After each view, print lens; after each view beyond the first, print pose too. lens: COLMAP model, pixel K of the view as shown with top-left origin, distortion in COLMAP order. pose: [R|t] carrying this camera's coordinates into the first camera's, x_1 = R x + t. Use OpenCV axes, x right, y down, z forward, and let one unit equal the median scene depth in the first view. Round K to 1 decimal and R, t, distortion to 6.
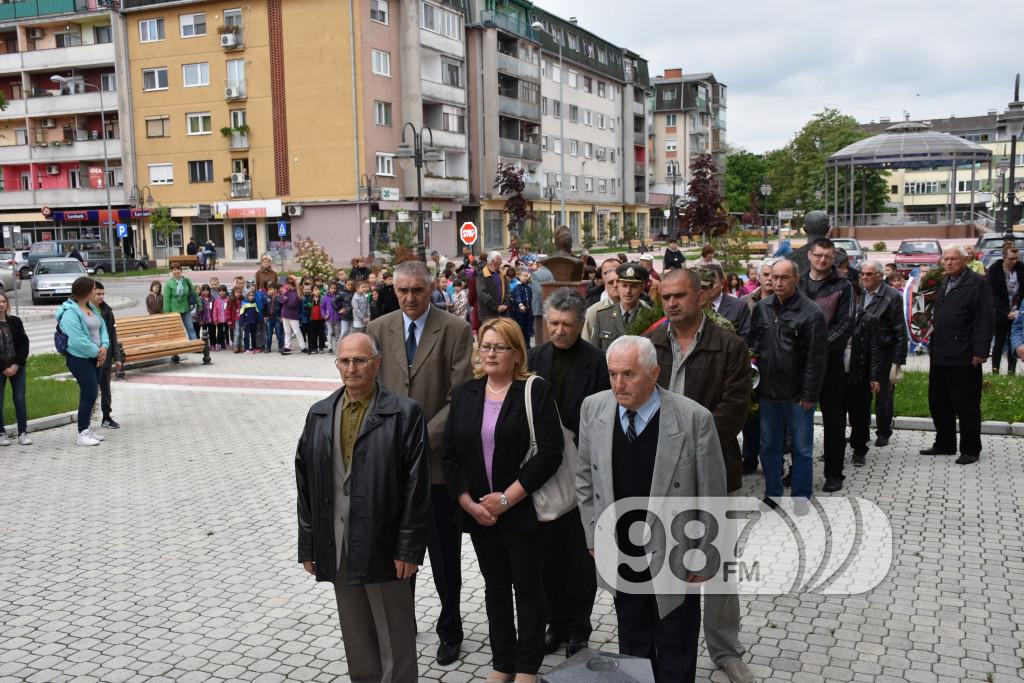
lens RADIAL K [[1024.3, 0, 507.1], [0, 1024.3, 344.1], [0, 0, 1]] dist [-0.057354, 0.220356]
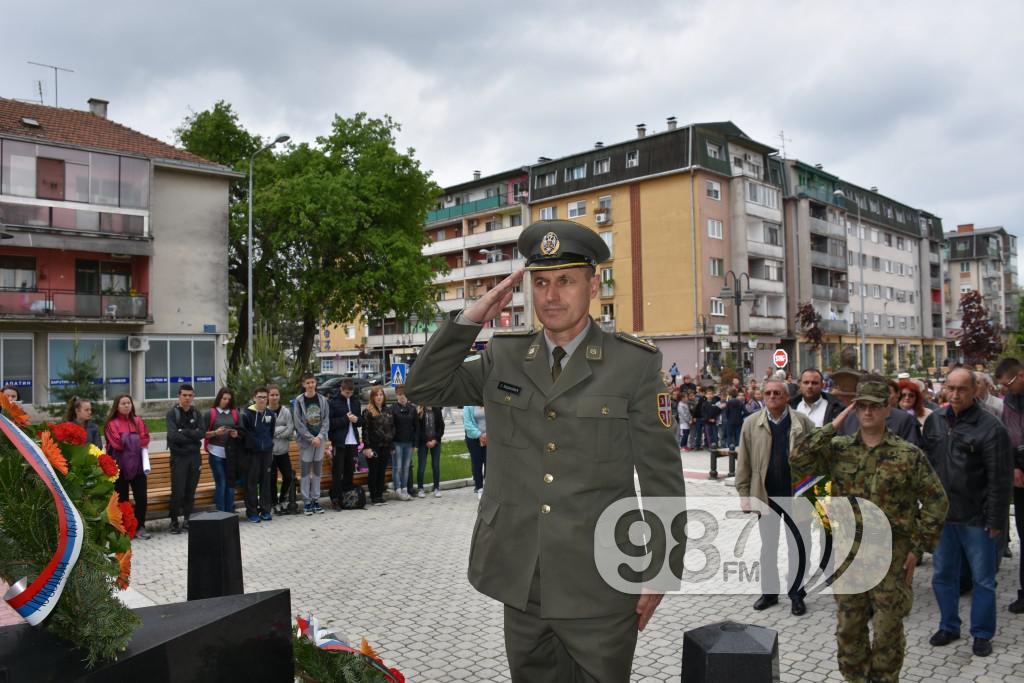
lens RADIAL K [[805.3, 0, 506.6], [0, 805.3, 344.6], [0, 0, 1]] dist [-0.152057, 0.111545]
pose [[0.927746, -0.002342, -0.373204, 0.006243], [-0.046394, 0.991500, -0.121554, 0.003236], [0.370317, 0.130086, 0.919752, -0.000986]]
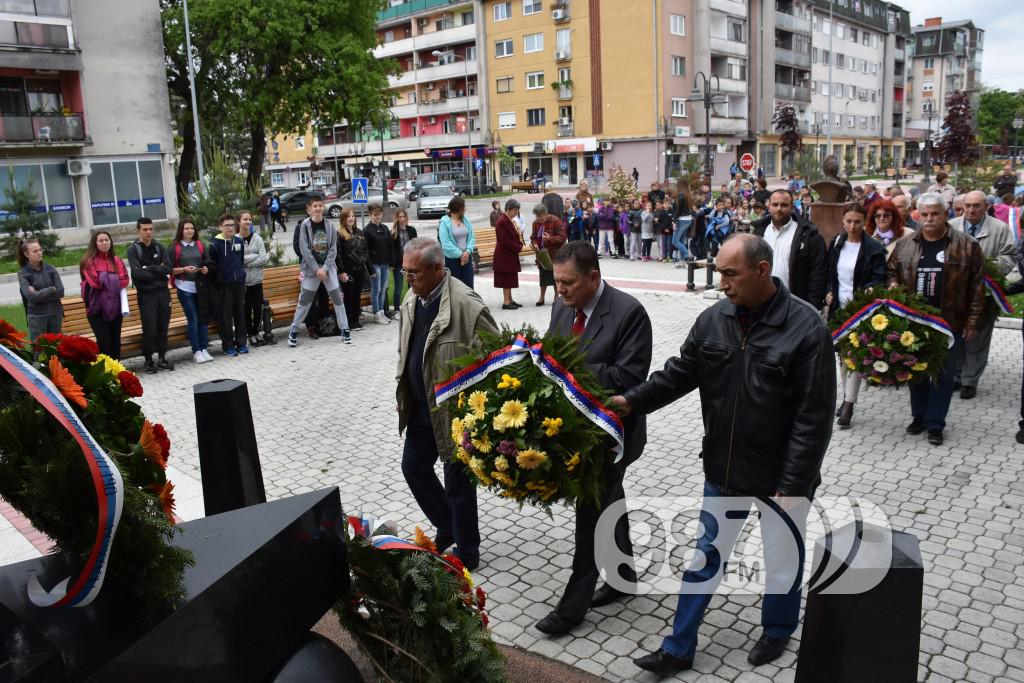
lens RADIAL K [[805.3, 0, 506.6], [0, 805.3, 344.6], [0, 0, 1]] dist [-0.152057, 0.111545]
pose [[0.947603, 0.051983, -0.315193, -0.000981], [-0.015509, 0.992994, 0.117145, 0.000321], [0.319075, -0.106119, 0.941770, 0.002616]]
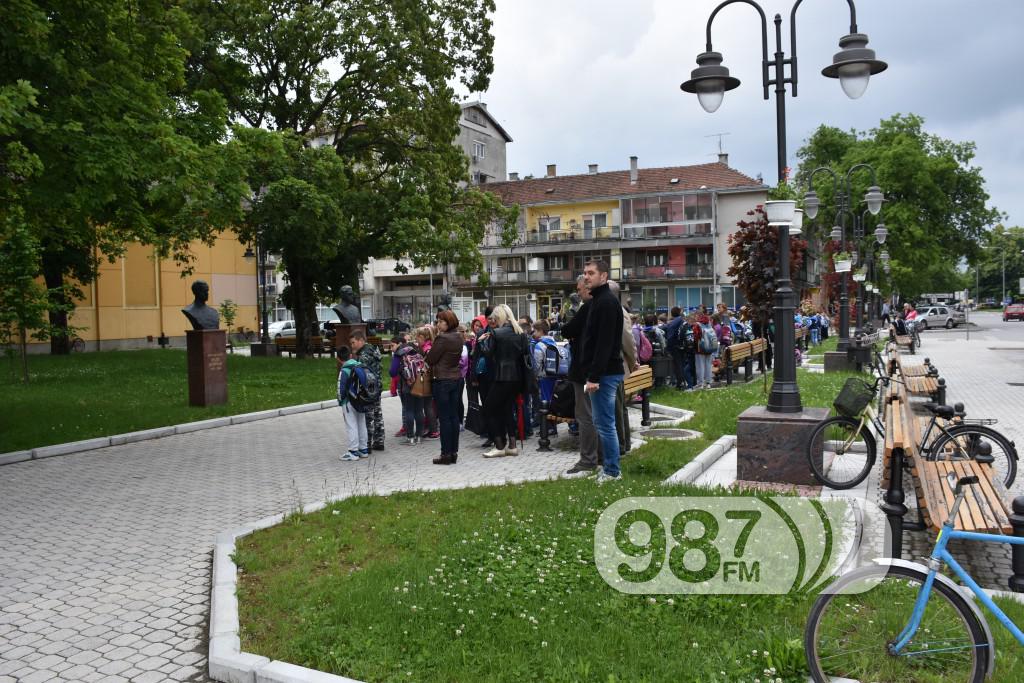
lens RADIAL K [[805.3, 0, 506.6], [0, 805.3, 344.6], [0, 0, 1]] dist [-0.152057, 0.111545]
pose [[-0.040690, 0.069123, -0.996778, 0.584007], [-0.091833, 0.993123, 0.072619, -0.027190], [0.994943, 0.094492, -0.034062, 0.156407]]
